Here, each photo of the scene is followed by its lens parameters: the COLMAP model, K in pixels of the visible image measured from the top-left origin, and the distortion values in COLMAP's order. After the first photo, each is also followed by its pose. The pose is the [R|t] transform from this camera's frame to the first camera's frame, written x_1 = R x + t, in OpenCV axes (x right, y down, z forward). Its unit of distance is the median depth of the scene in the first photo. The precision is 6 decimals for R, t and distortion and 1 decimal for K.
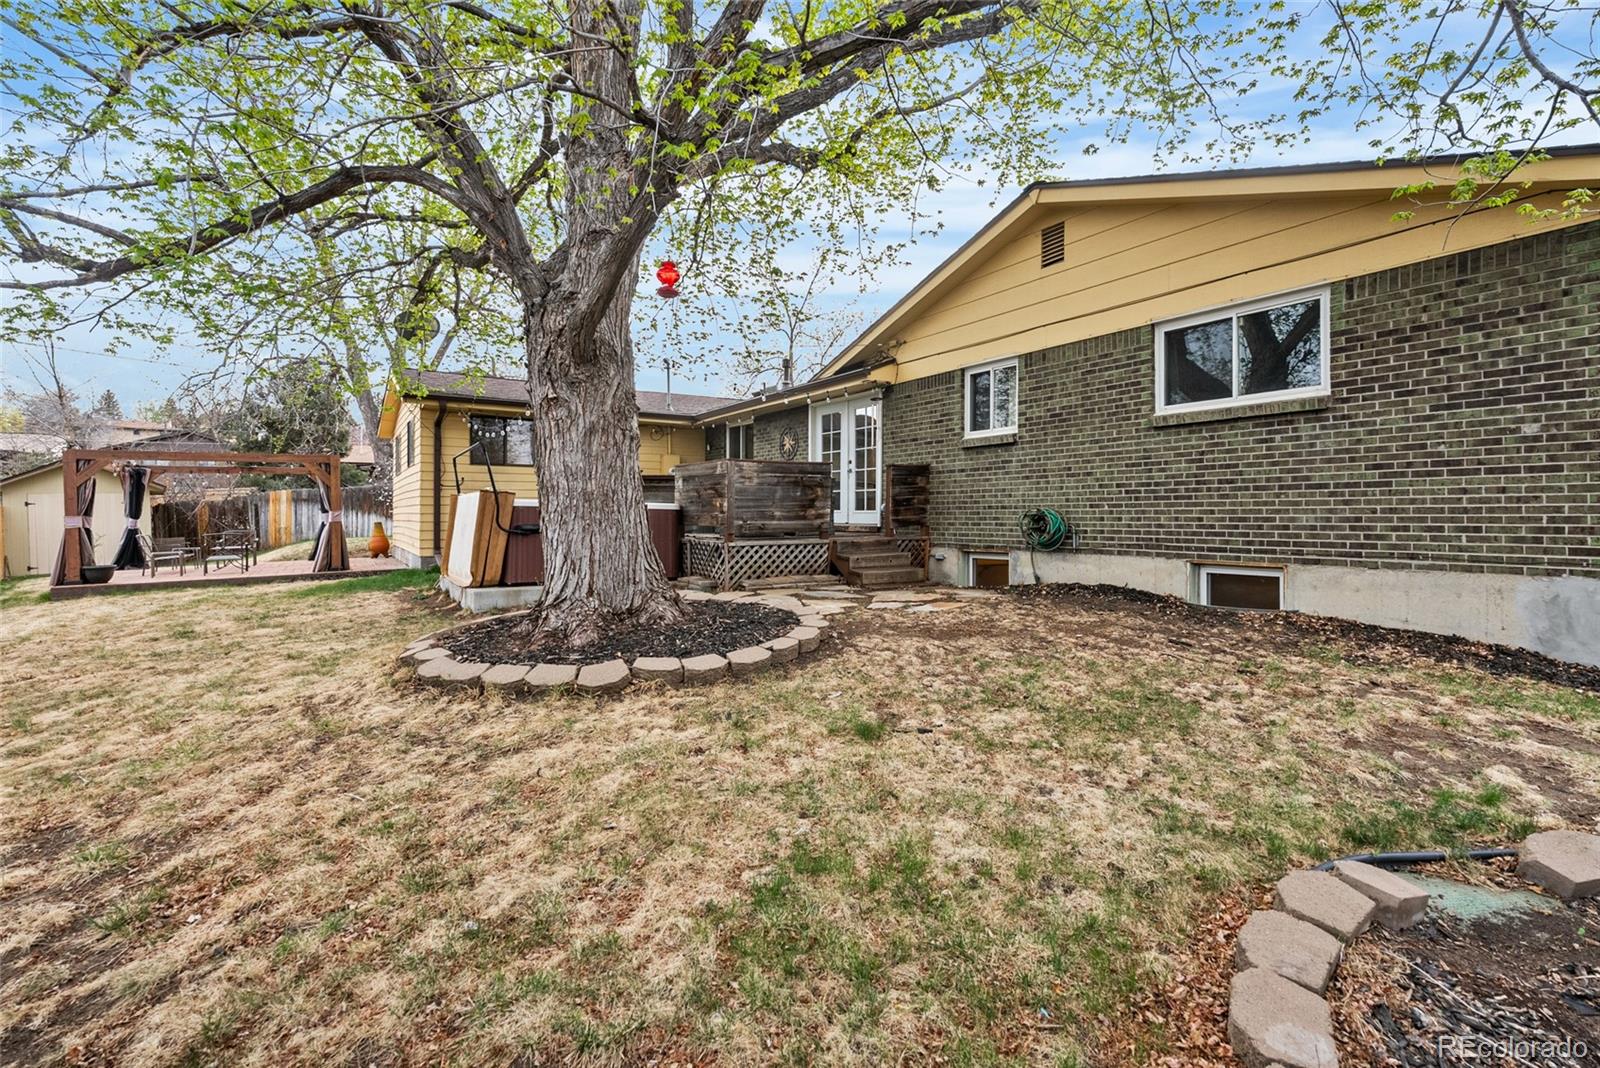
lens RADIAL K [[706.3, 0, 793.9], [0, 706.3, 520.7], [0, 0, 1]] dist [-0.007120, 0.001248]
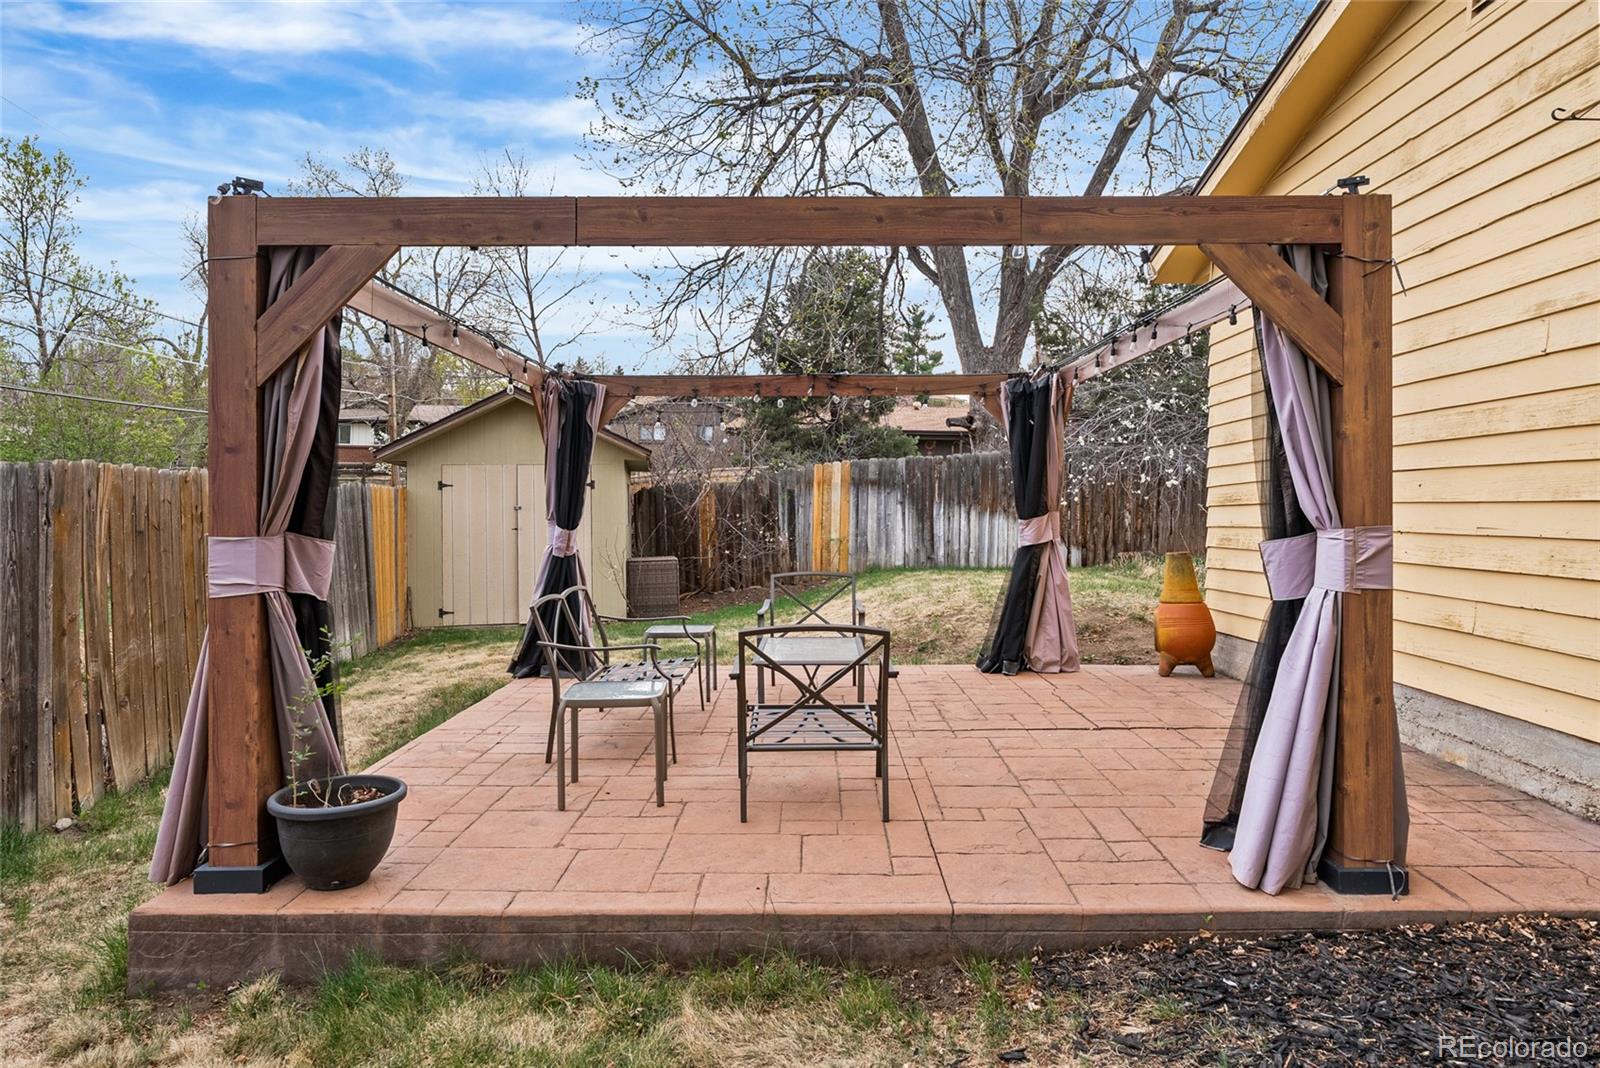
lens RADIAL K [[1014.8, 0, 803.4], [0, 1014.8, 529.8], [0, 0, 1]] dist [0.002530, 0.000136]
pose [[0.827948, 0.026857, -0.560162, -0.378620], [-0.021734, 0.999639, 0.015804, -0.007783], [0.560384, -0.000911, 0.828232, 0.439046]]
